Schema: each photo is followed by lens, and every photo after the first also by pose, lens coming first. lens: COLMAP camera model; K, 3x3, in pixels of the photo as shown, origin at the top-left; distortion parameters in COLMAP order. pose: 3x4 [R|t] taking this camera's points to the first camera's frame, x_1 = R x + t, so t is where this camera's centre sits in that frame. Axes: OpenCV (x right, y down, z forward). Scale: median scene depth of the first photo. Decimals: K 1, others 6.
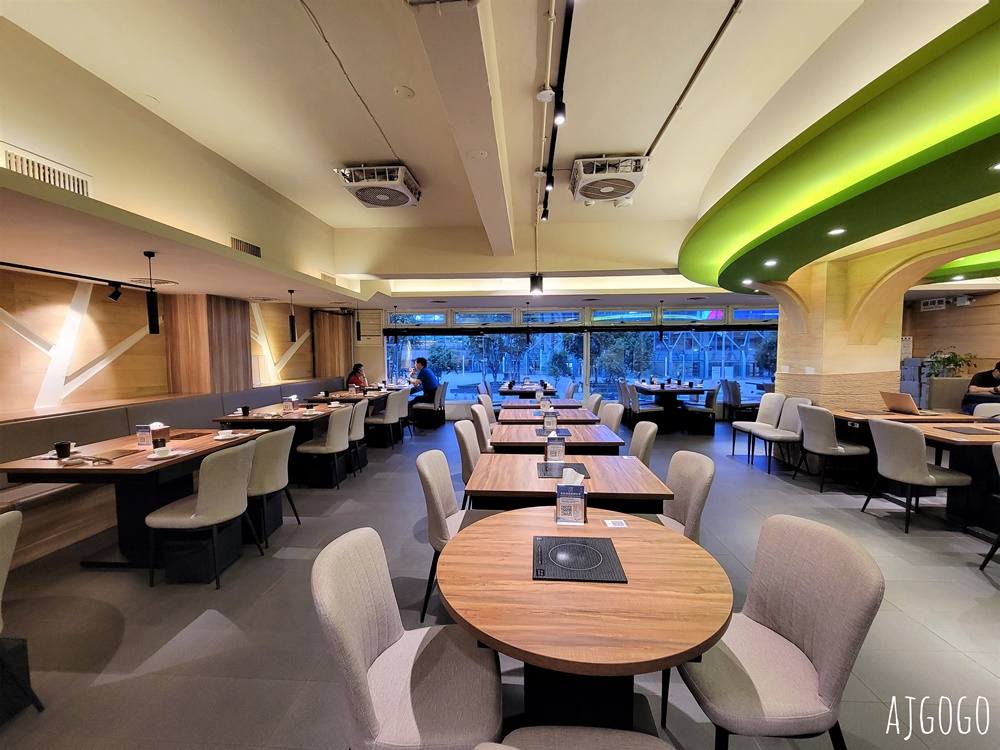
lens RADIAL K [[408.0, 0, 499.8], [0, 408.0, 378.0], [0, 0, 1]] dist [-0.004800, -0.000471]
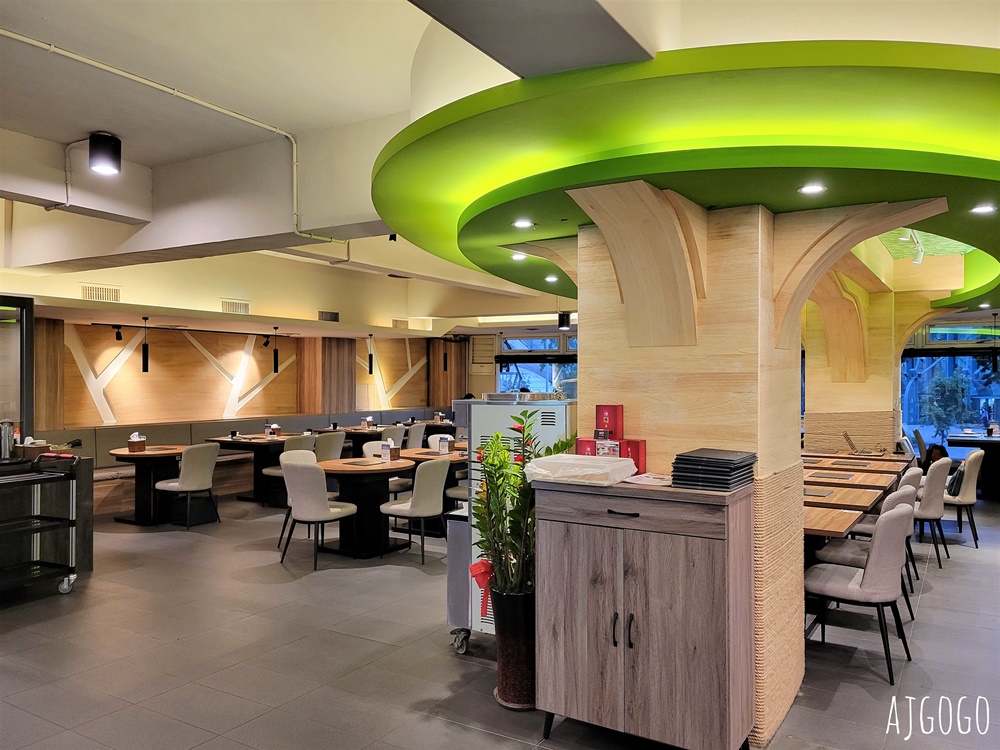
lens RADIAL K [[758.9, 0, 502.0], [0, 758.9, 375.9], [0, 0, 1]] dist [0.028178, 0.004963]
pose [[0.878613, 0.007919, -0.477469, 0.922584], [-0.037251, 0.997952, -0.051995, 0.022355], [0.476080, 0.063470, 0.877109, -0.827836]]
